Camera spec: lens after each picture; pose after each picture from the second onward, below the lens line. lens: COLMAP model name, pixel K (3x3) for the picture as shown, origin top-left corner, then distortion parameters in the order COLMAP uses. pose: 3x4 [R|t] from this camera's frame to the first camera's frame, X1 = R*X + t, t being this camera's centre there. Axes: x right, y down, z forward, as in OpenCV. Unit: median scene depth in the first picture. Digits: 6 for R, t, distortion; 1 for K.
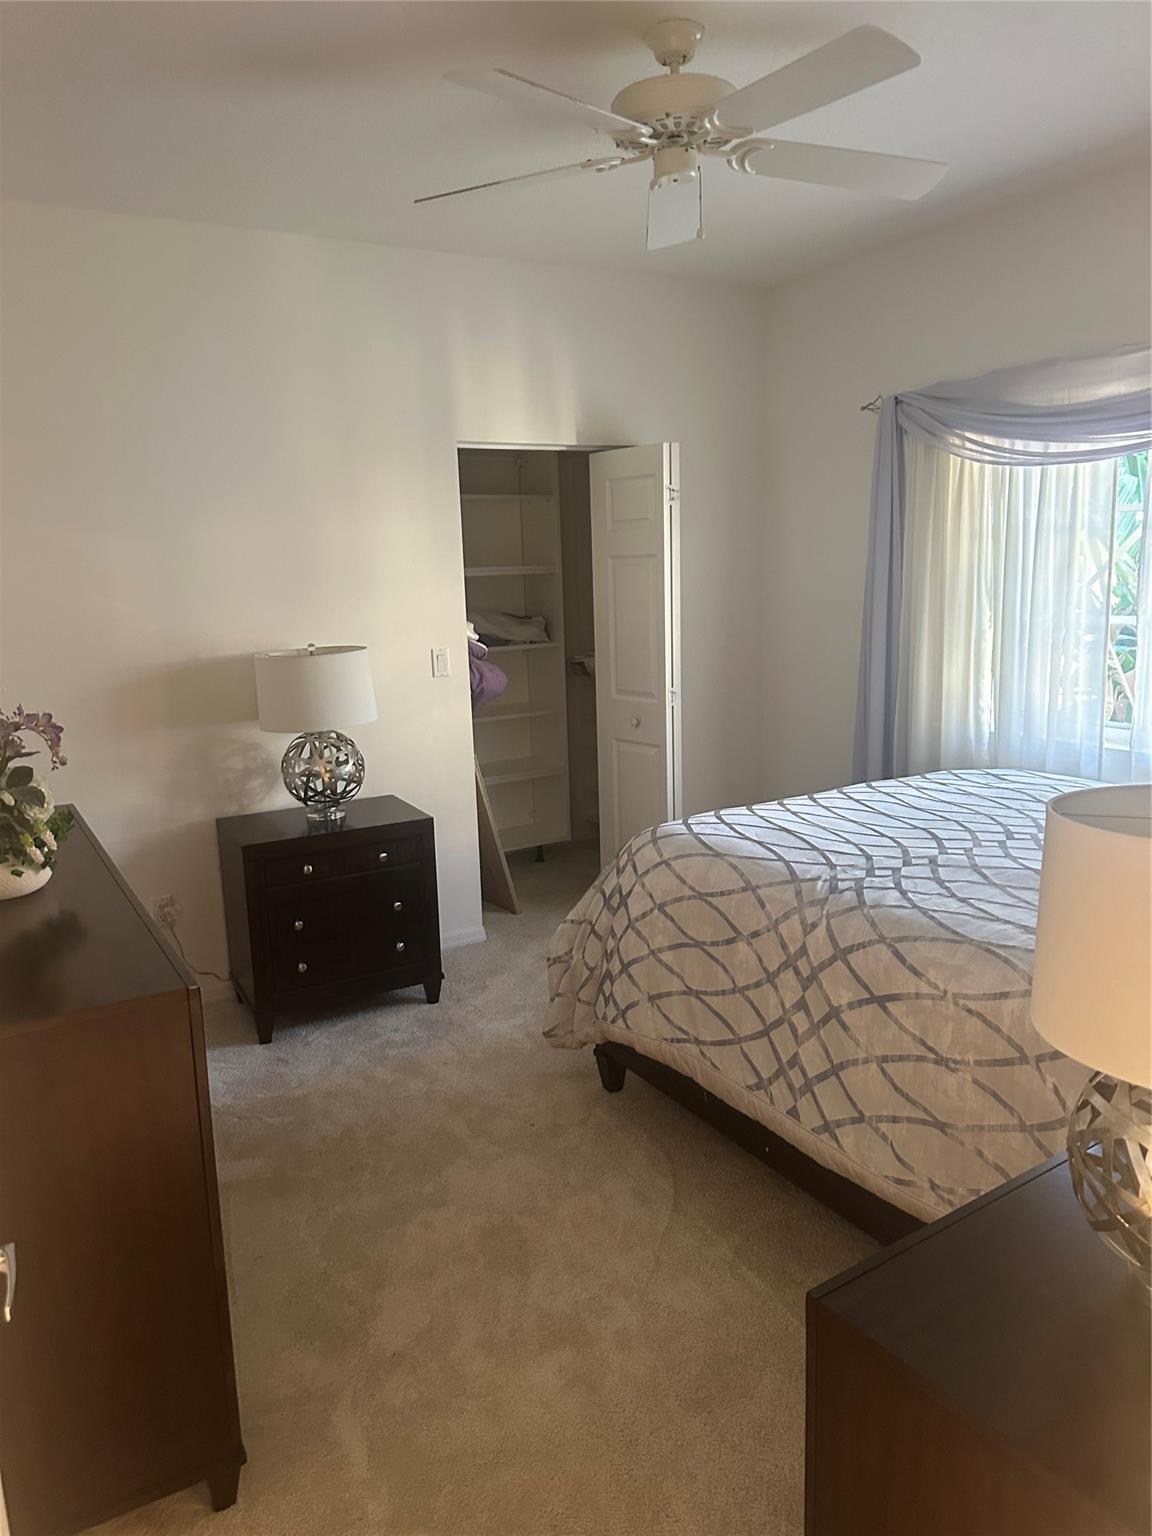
lens RADIAL K [[1087.0, 0, 550.6], [0, 1087.0, 768.5], [0, 0, 1]] dist [0.086896, -0.150503]
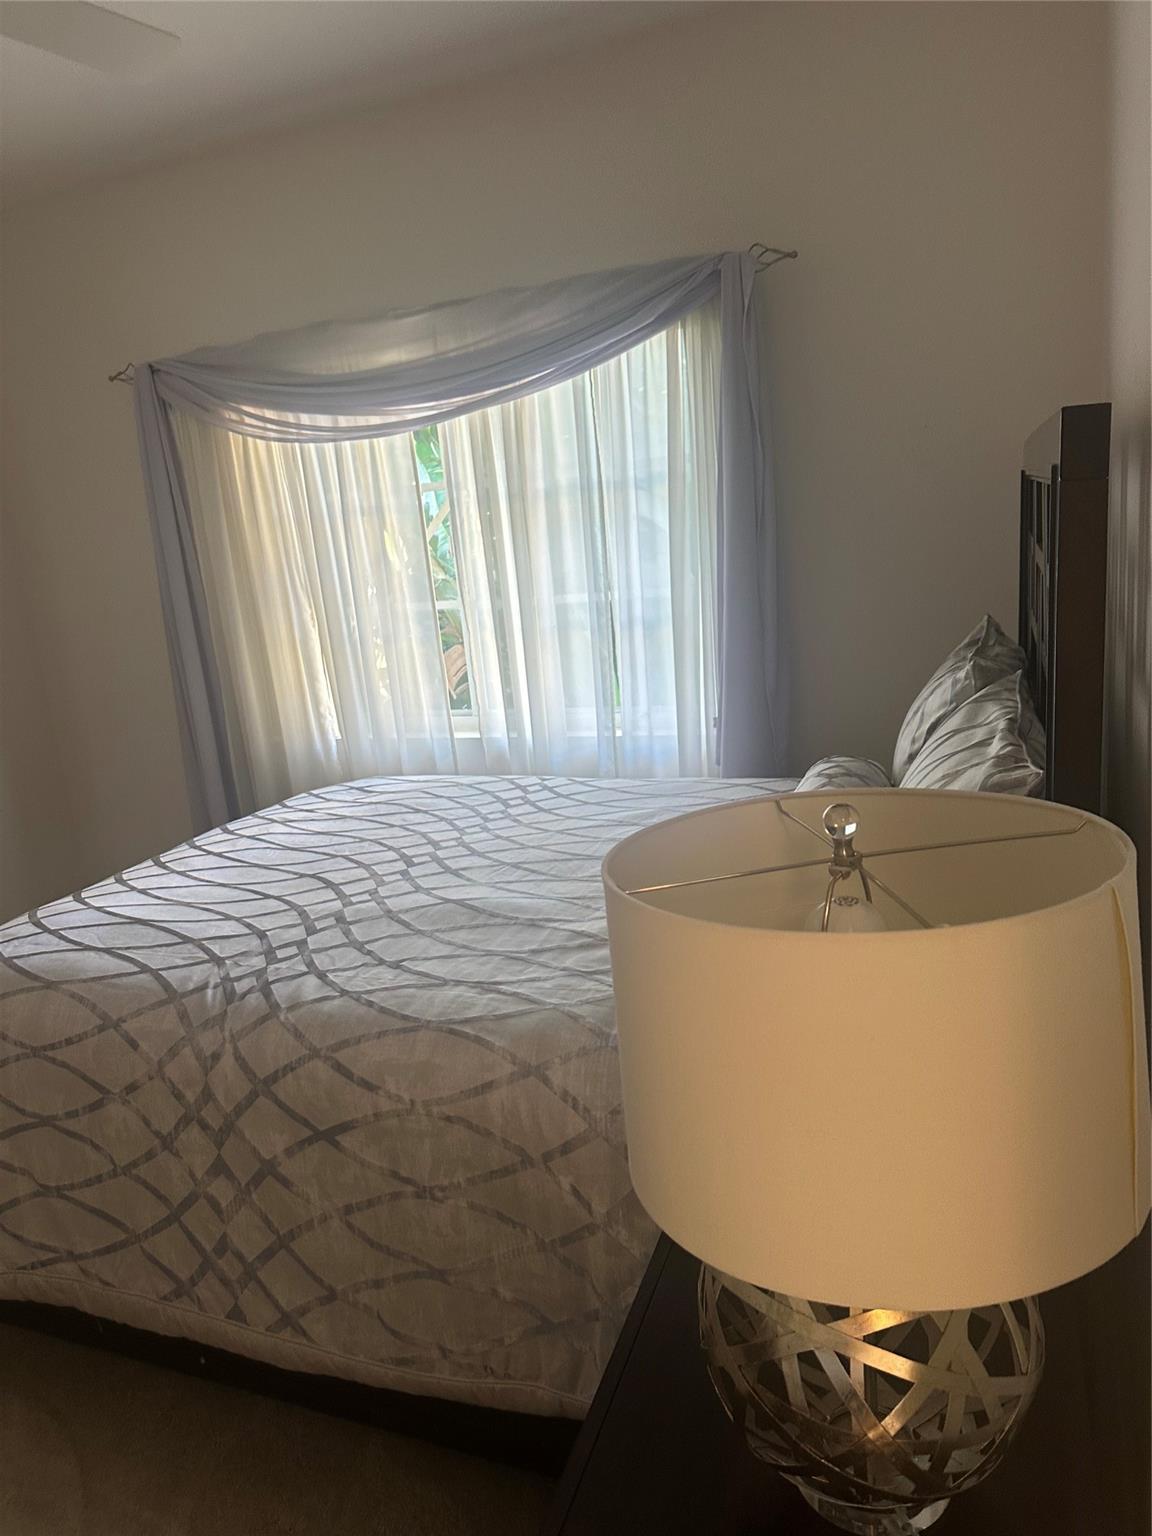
lens RADIAL K [[1087.0, 0, 550.6], [0, 1087.0, 768.5], [0, 0, 1]] dist [0.086896, -0.150503]
pose [[0.800172, -0.178798, 0.572500, 0.035029], [0.181759, 0.981934, 0.052627, -0.037806], [-0.571567, 0.061947, 0.818214, 0.254076]]
